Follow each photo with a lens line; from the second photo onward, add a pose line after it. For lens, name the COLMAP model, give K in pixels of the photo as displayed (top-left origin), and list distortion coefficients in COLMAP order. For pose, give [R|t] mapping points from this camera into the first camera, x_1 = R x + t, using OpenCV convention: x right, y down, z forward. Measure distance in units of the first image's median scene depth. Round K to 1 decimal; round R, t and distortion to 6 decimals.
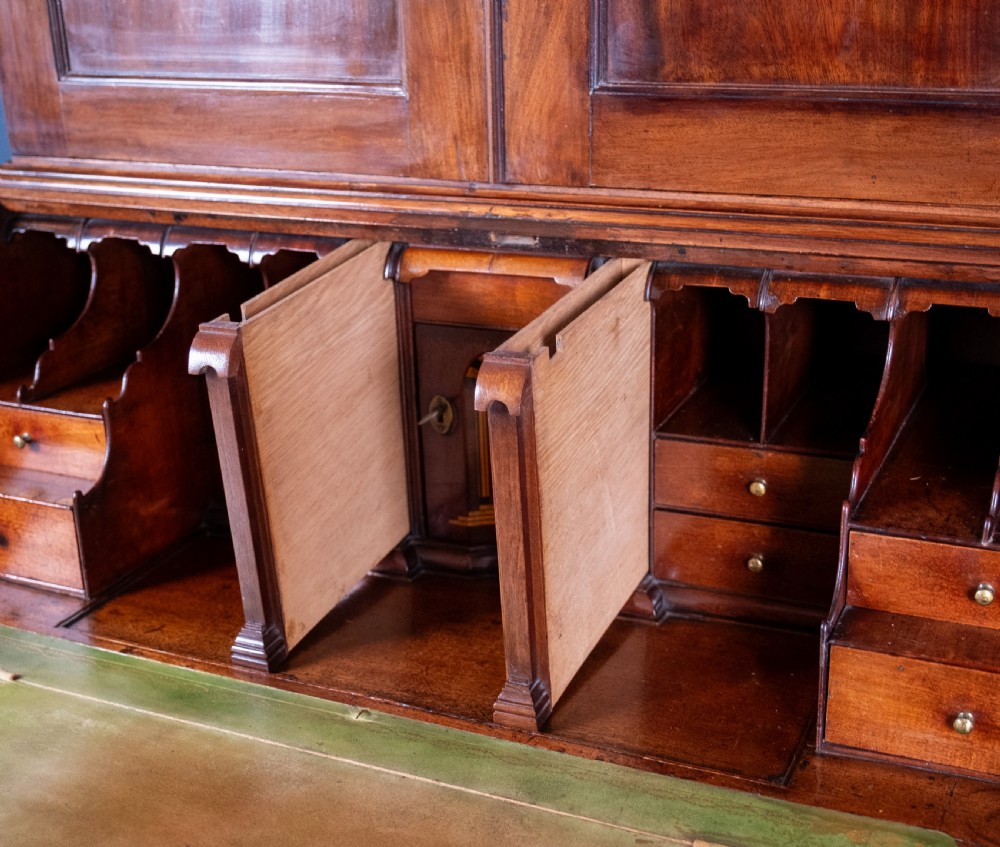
lens RADIAL K [[1401.9, 0, 485.2], [0, 1401.9, 490.5], [0, 0, 1]] dist [-0.005962, 0.000000]
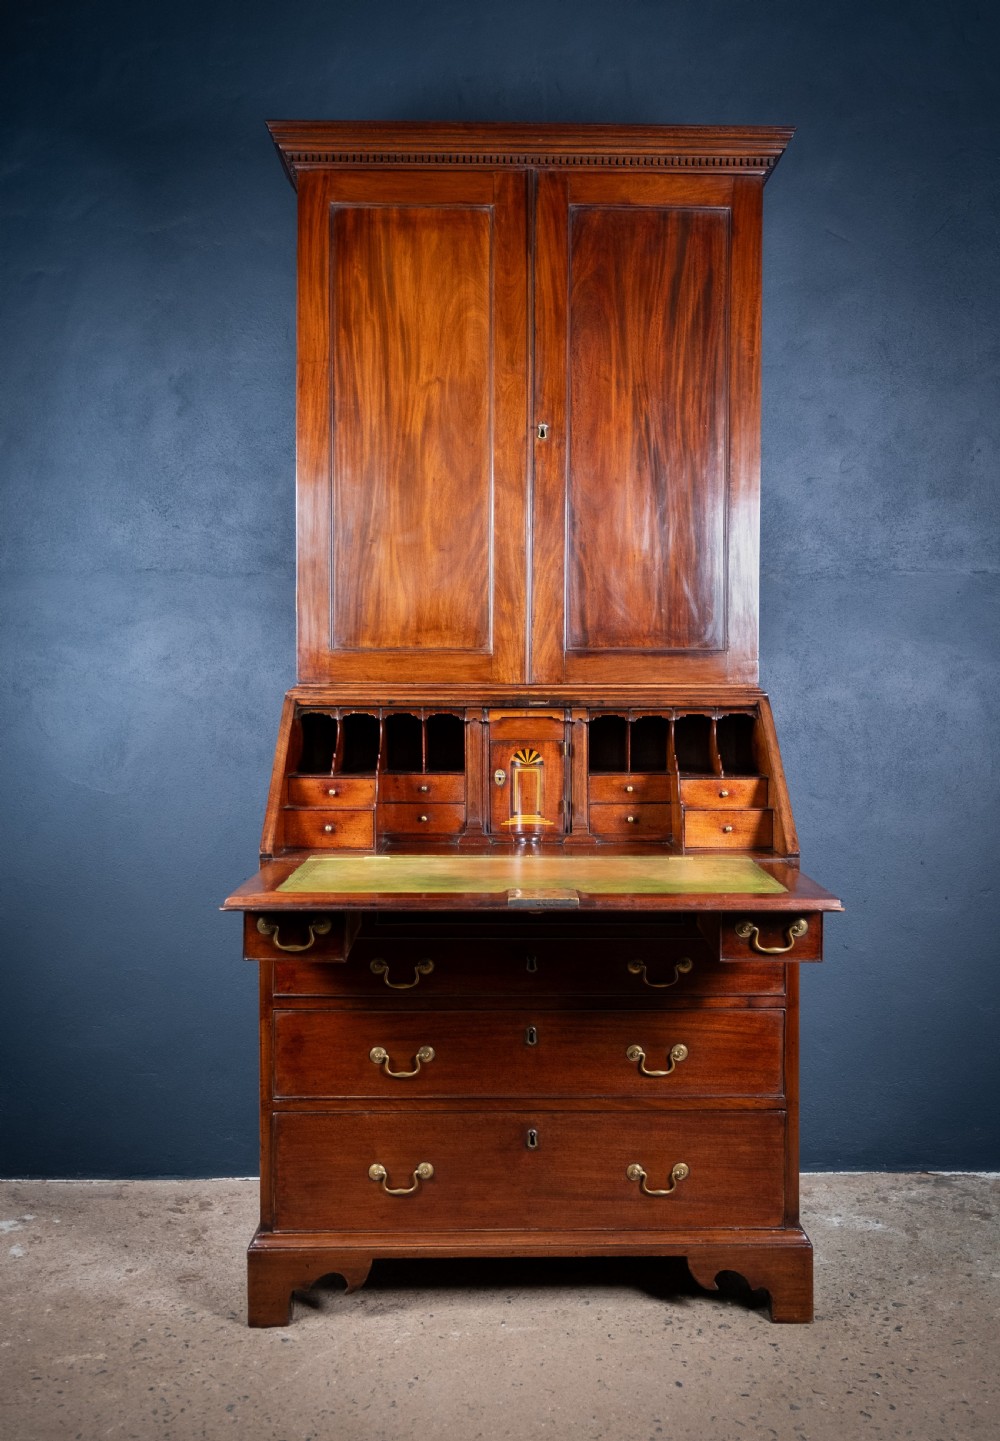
lens RADIAL K [[1249.4, 0, 522.4], [0, 1249.4, 691.9], [0, 0, 1]] dist [0.002108, -0.012673]
pose [[0.908119, 0.024029, 0.418023, -1.067704], [0.135174, 0.928072, -0.347003, 0.668969], [-0.396293, 0.371626, 0.839551, -1.083297]]
